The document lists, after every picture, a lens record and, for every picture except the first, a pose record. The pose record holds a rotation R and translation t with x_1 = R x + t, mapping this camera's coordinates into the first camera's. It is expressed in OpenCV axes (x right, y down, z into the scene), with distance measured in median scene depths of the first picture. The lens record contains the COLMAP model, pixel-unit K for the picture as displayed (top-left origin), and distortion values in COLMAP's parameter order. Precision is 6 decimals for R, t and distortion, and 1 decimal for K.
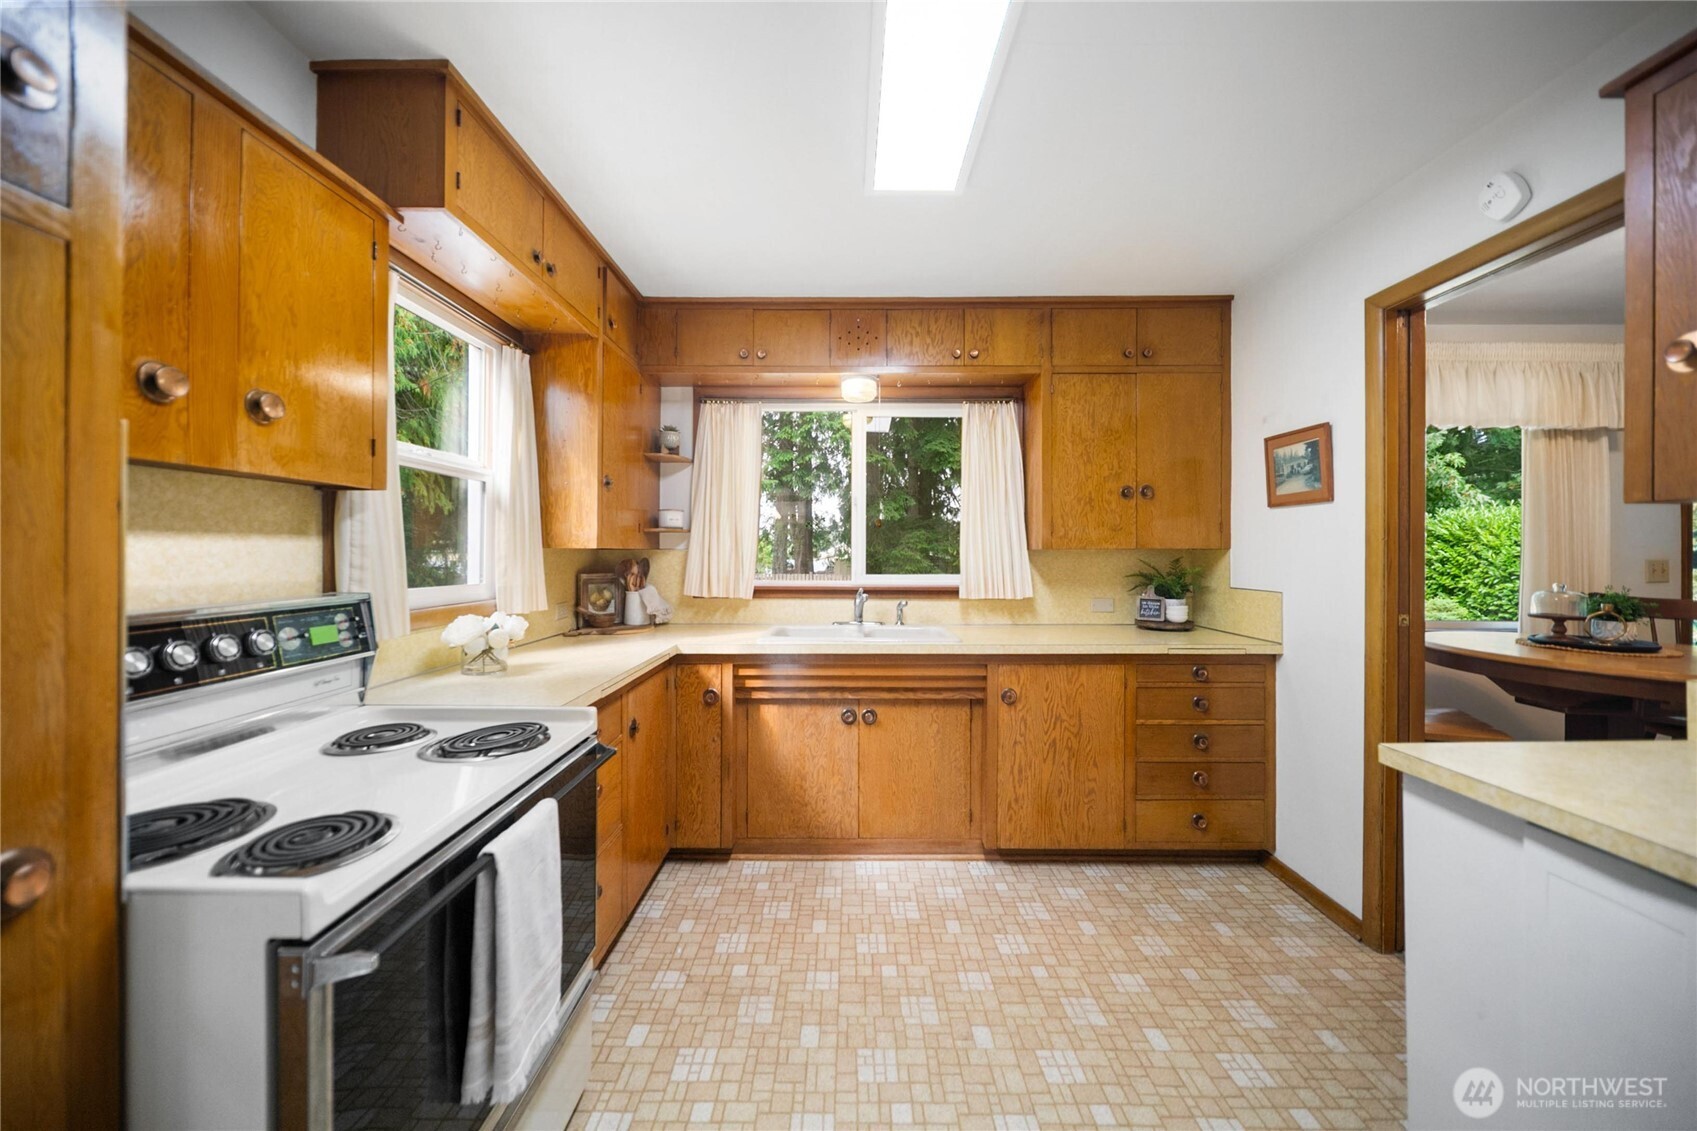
lens RADIAL K [[596.4, 0, 843.8], [0, 596.4, 547.9], [0, 0, 1]] dist [0.000882, -0.000378]
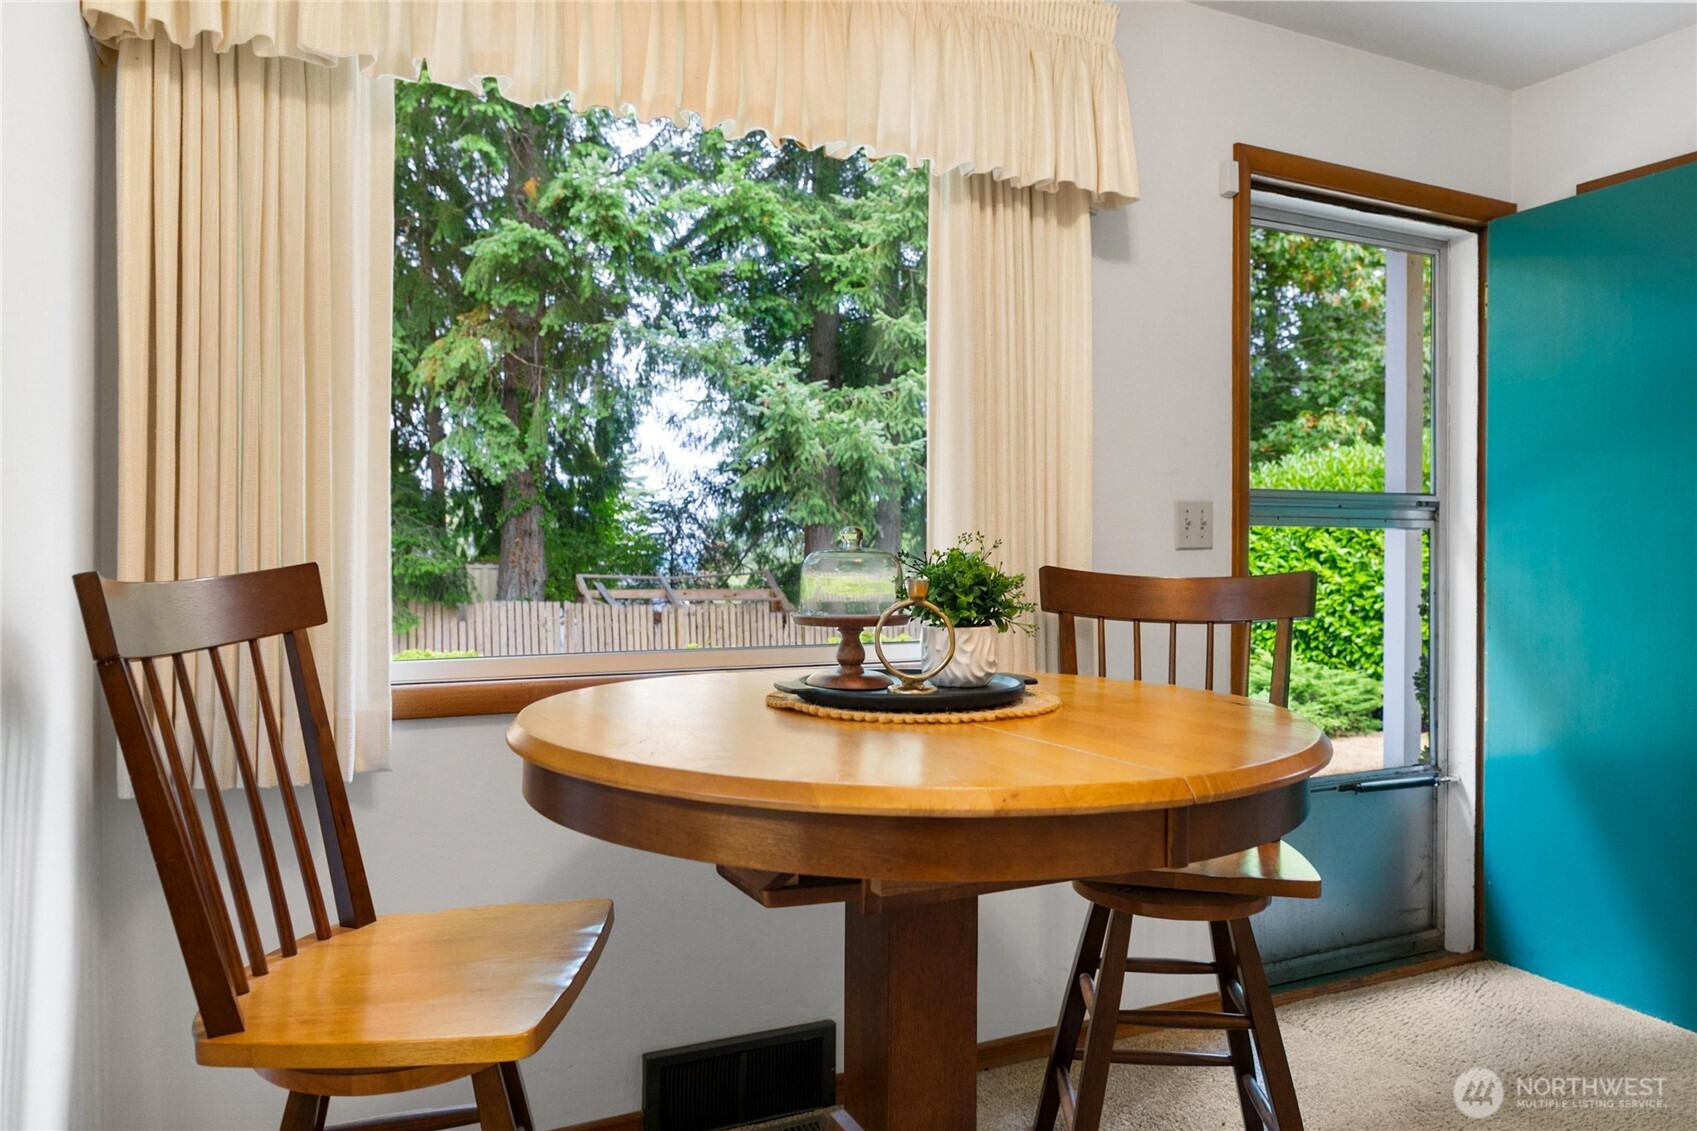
lens RADIAL K [[1136.9, 0, 848.5], [0, 1136.9, 565.5], [0, 0, 1]] dist [0.003215, -0.000002]
pose [[0.897428, -0.003668, 0.441146, 0.850352], [-0.002945, 0.999893, 0.014306, 0.069601], [-0.441152, -0.014138, 0.897321, 0.362858]]
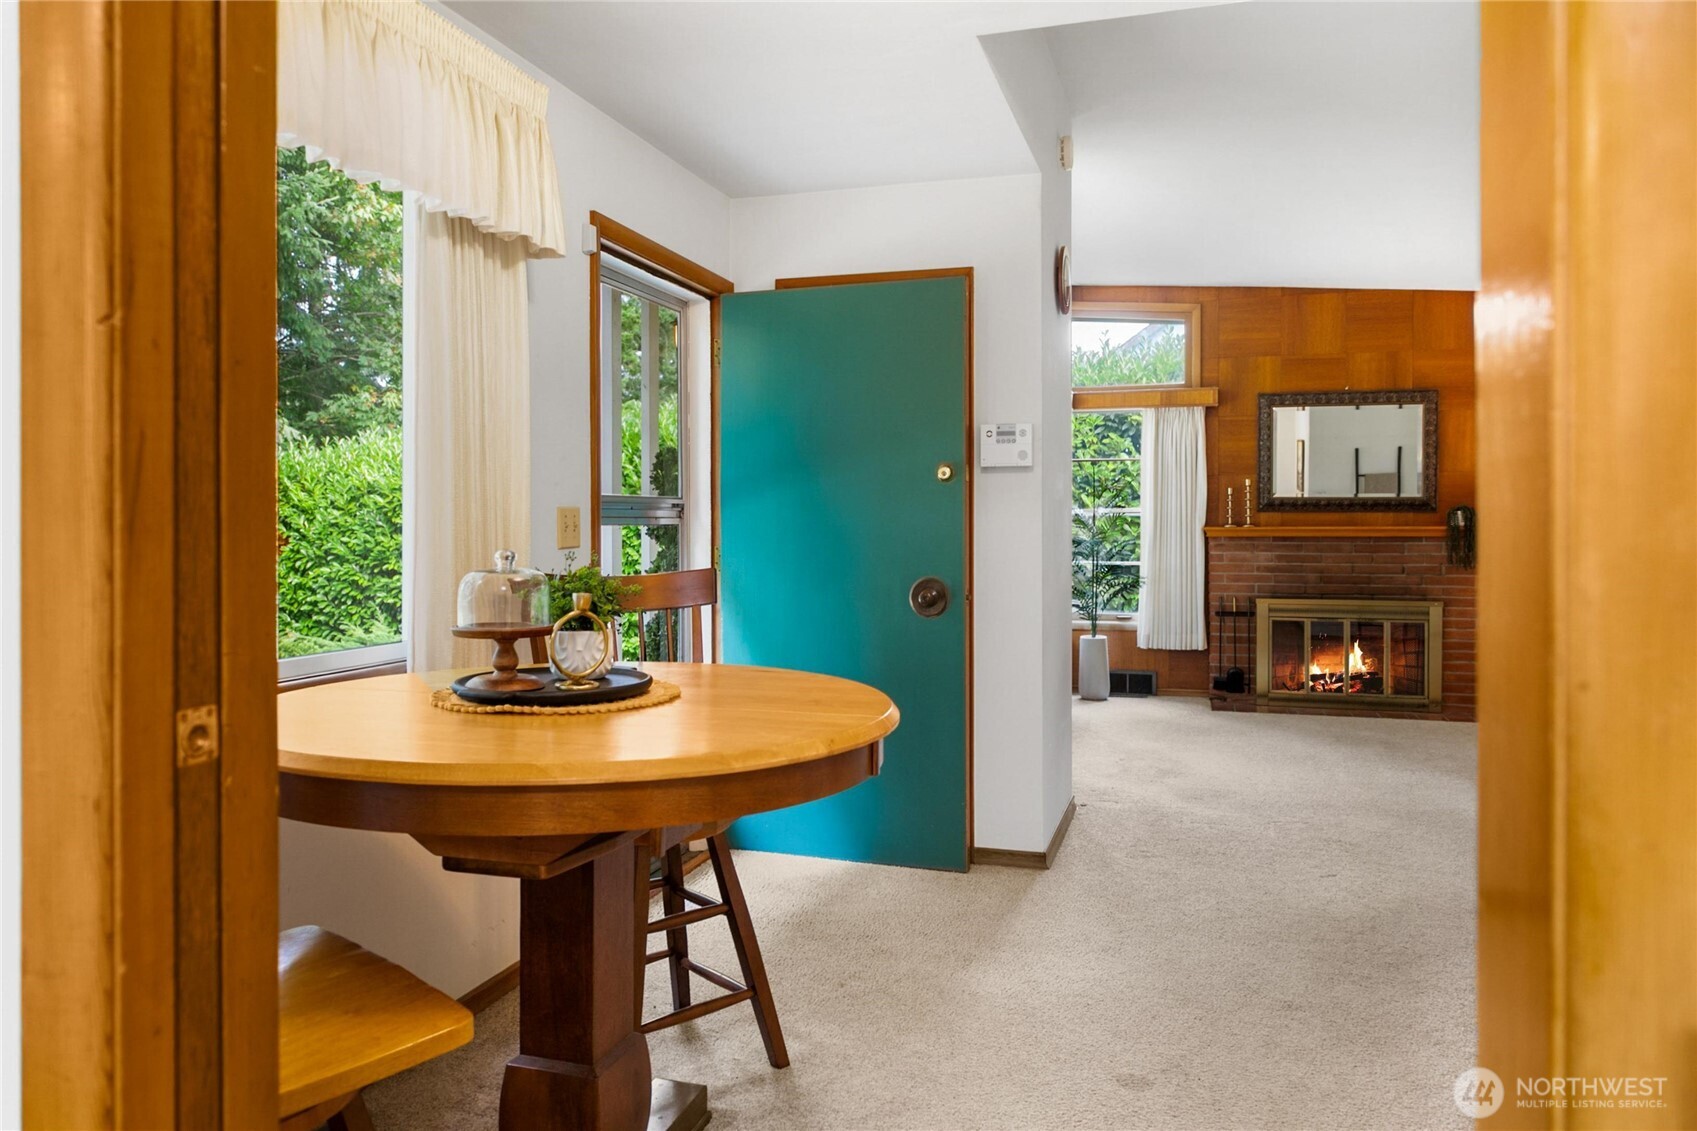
lens RADIAL K [[1146.7, 0, 848.3], [0, 1146.7, 526.7], [0, 0, 1]] dist [0.007389, -0.000108]
pose [[0.288911, -0.005763, 0.957339, 0.479554], [-0.000971, 0.999980, 0.006312, 0.036240], [-0.957356, -0.002753, 0.288899, 0.515309]]
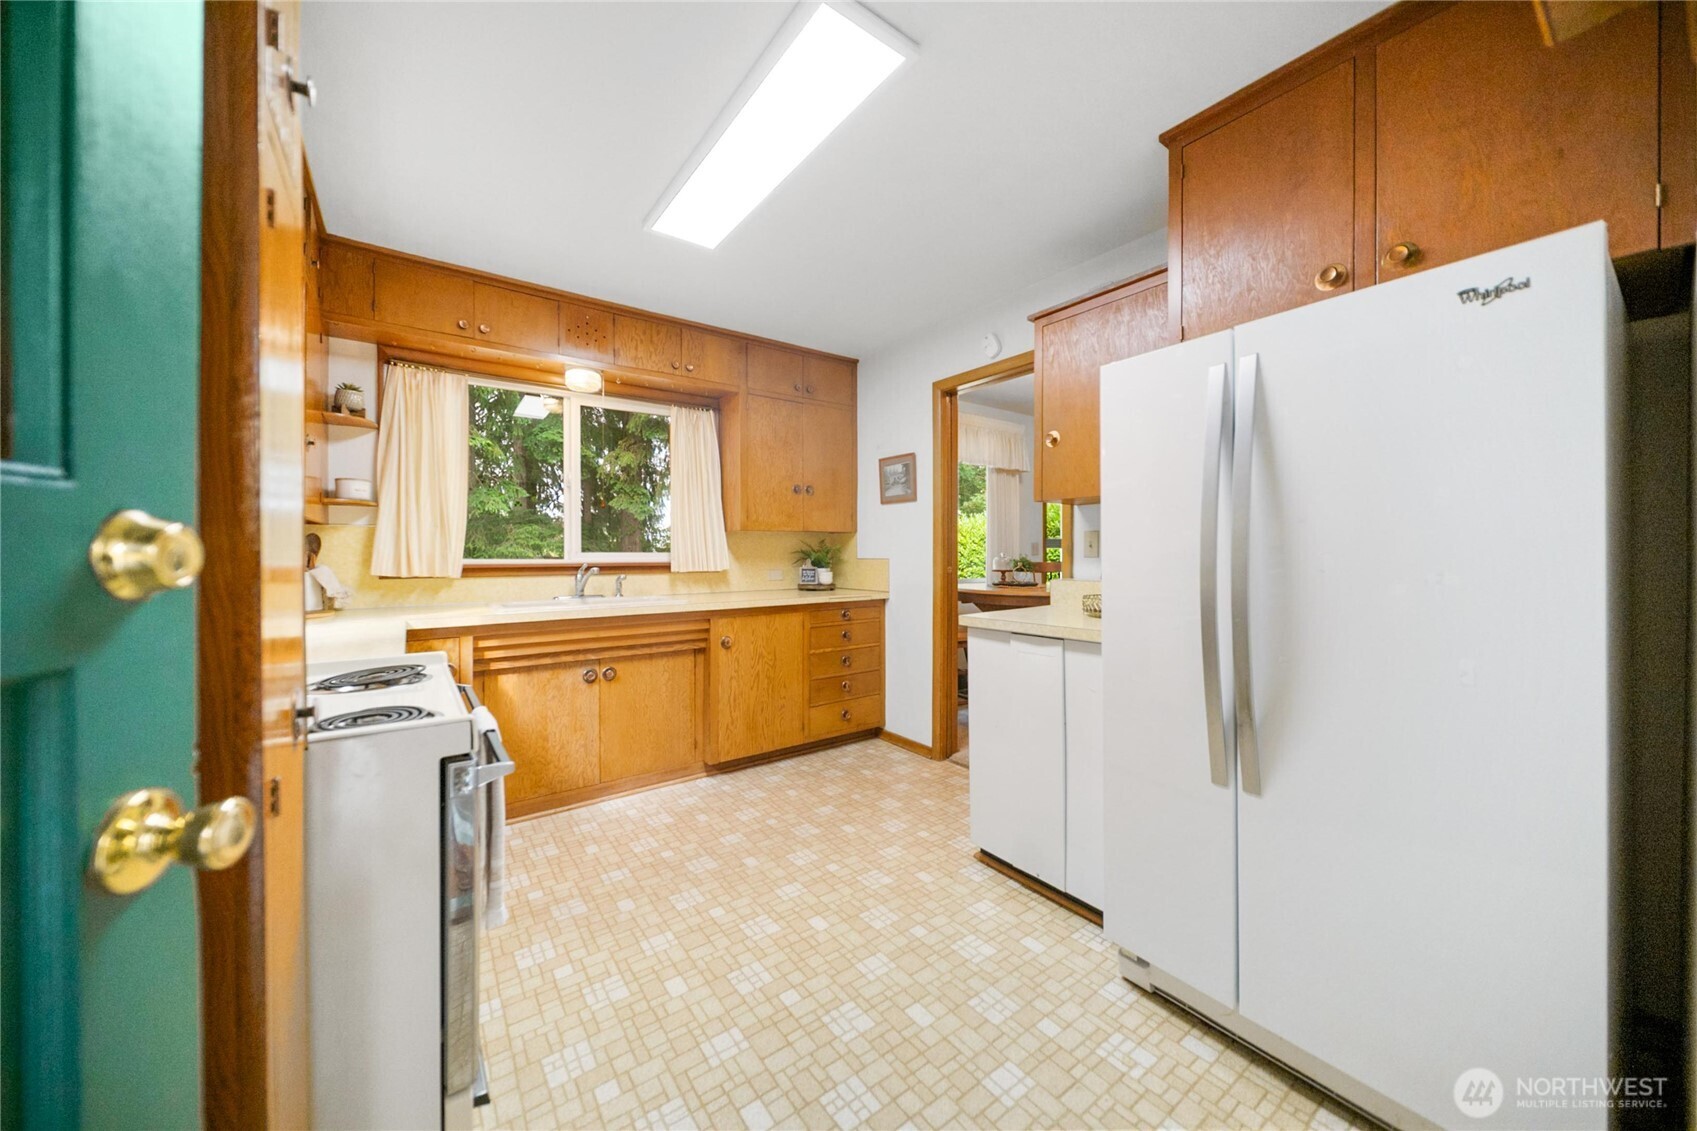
lens RADIAL K [[596.4, 0, 843.8], [0, 596.4, 547.9], [0, 0, 1]] dist [0.000882, -0.000378]
pose [[0.803191, 0.001197, 0.595720, -0.276552], [-0.000788, 0.999999, -0.000948, 0.045648], [-0.595720, 0.000293, 0.803192, -0.173788]]
